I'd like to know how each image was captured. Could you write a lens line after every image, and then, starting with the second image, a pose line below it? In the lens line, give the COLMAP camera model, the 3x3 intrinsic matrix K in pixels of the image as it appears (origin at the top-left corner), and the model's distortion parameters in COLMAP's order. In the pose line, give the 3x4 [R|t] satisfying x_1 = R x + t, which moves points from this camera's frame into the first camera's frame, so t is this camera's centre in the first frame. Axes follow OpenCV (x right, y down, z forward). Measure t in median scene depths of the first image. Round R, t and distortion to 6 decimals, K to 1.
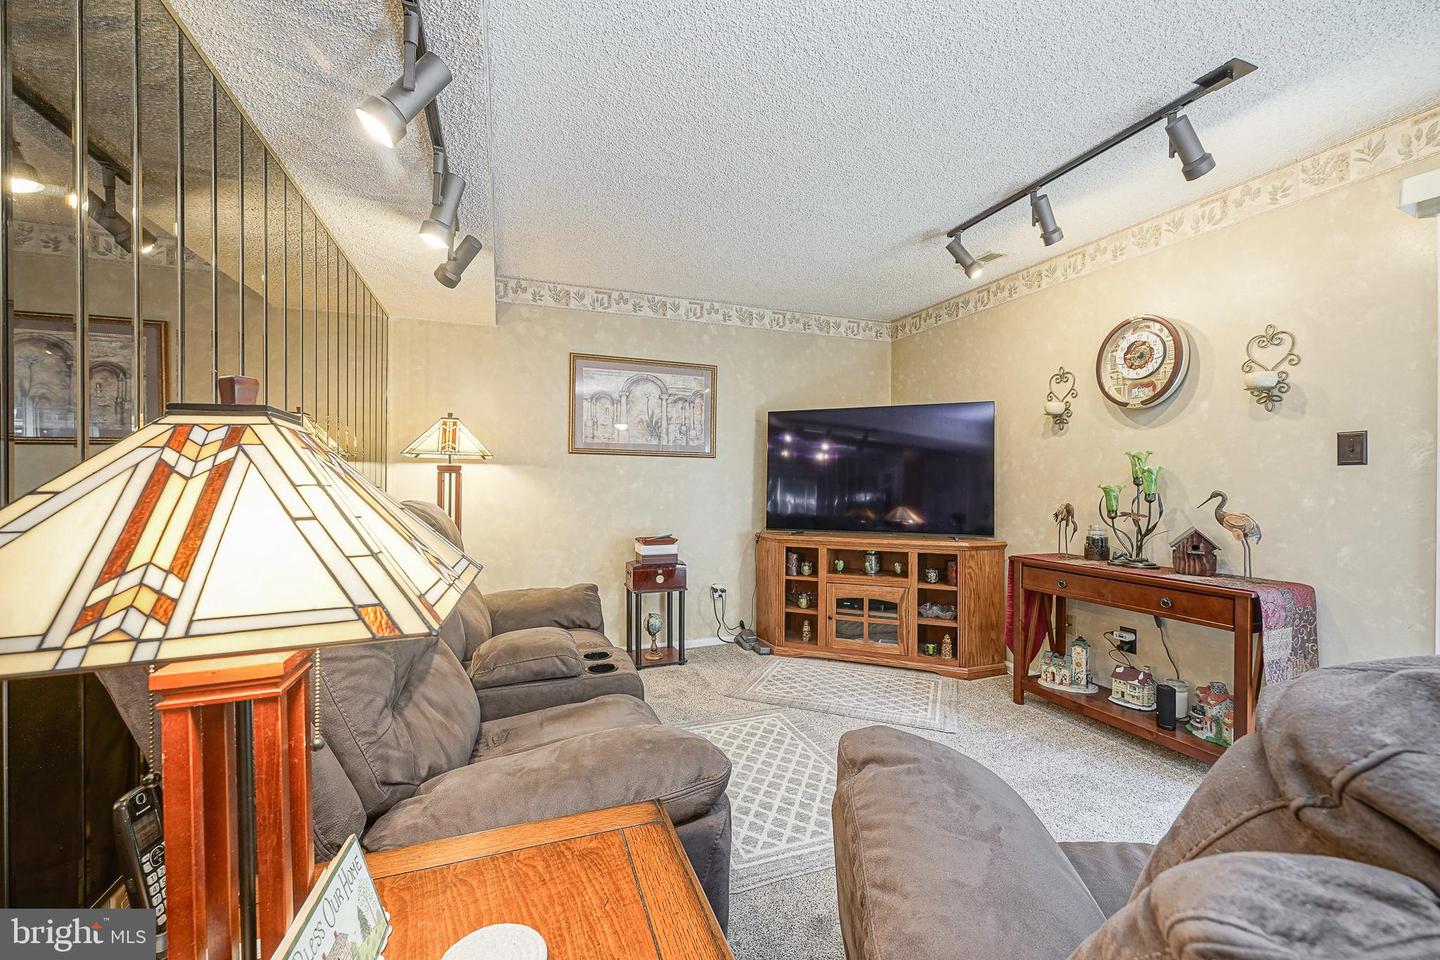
lens RADIAL K [[662.3, 0, 444.8], [0, 662.3, 487.6], [0, 0, 1]] dist [-0.000830, -0.000014]
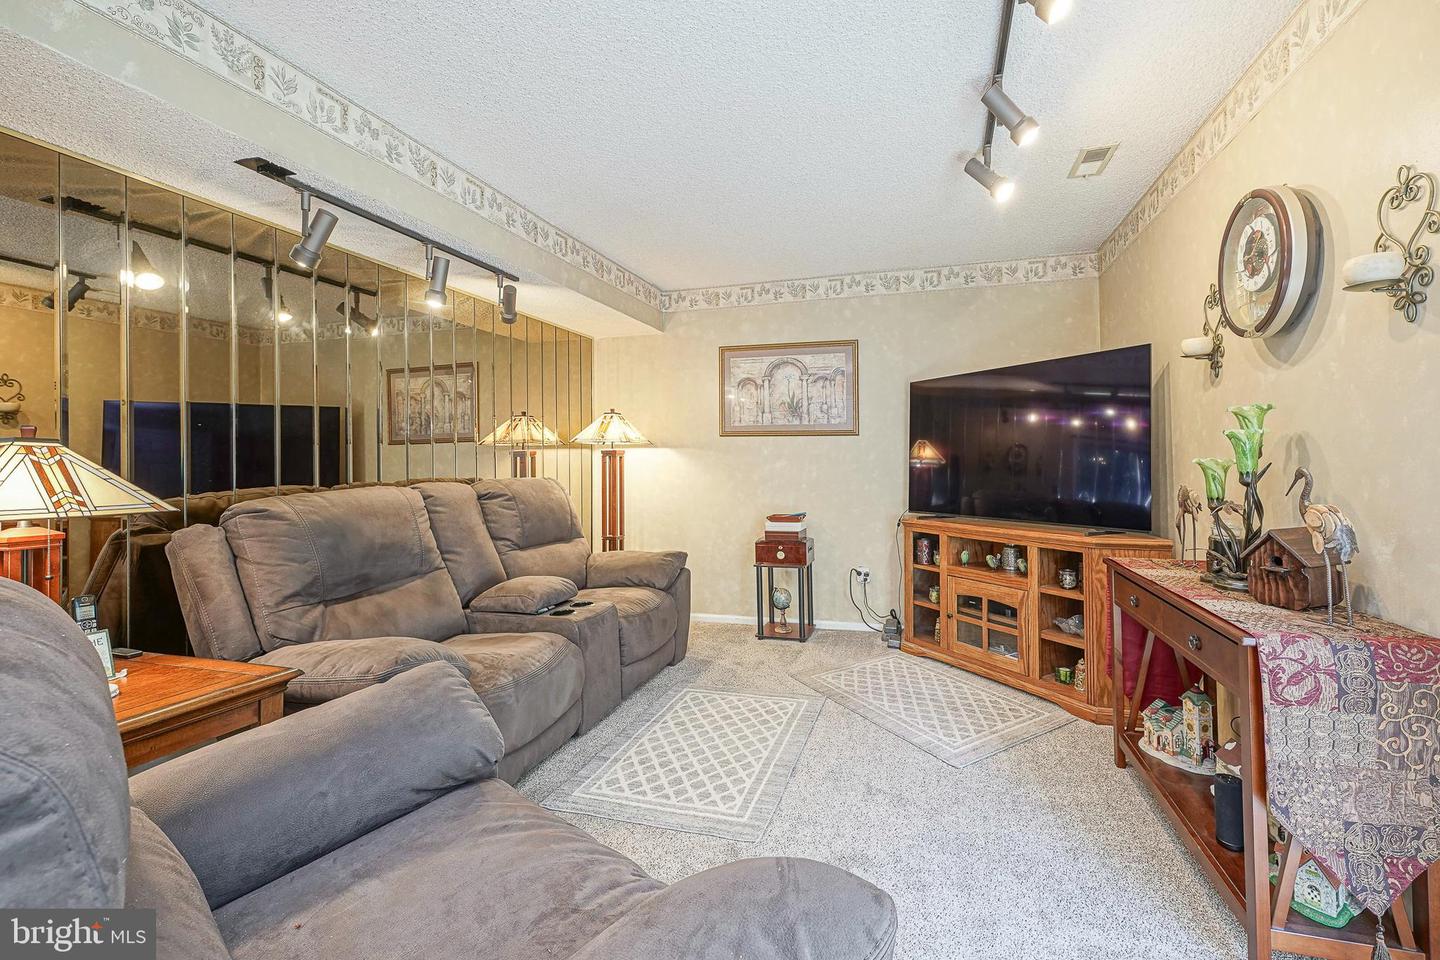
lens RADIAL K [[576.9, 0, 736.1], [0, 576.9, 471.2], [0, 0, 1]] dist [-0.002283, 0.000260]
pose [[0.810400, -0.003045, -0.585869, 0.783577], [-0.003939, 0.999936, -0.010645, 0.017293], [0.585863, 0.010934, 0.810336, 0.226078]]
